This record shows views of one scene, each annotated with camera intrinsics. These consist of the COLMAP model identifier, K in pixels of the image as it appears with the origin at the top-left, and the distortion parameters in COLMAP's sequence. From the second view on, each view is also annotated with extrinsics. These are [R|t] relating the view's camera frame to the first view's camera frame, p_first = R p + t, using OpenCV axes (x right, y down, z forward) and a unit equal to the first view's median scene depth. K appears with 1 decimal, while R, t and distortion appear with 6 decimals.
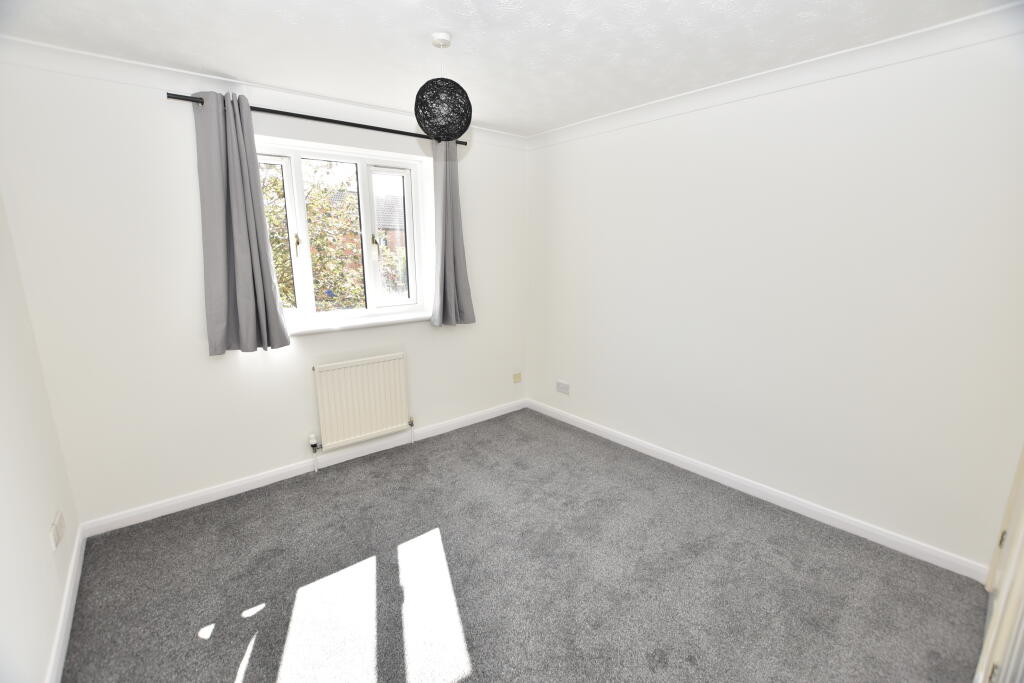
lens RADIAL K [[465.1, 0, 512.0], [0, 465.1, 341.5], [0, 0, 1]] dist [0.000435, 0.000234]
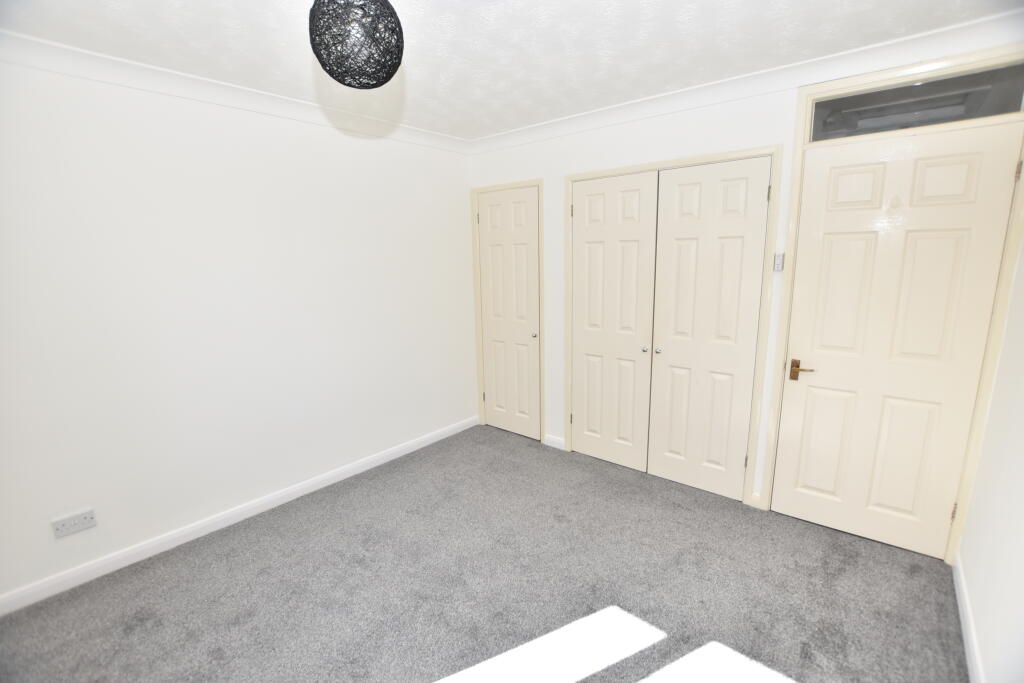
lens RADIAL K [[465.1, 0, 512.0], [0, 465.1, 341.5], [0, 0, 1]] dist [0.000435, 0.000234]
pose [[-0.180604, -0.167005, 0.969274, -0.656285], [0.208342, 0.956620, 0.203645, -0.149257], [-0.961236, 0.238720, -0.137976, 0.748013]]
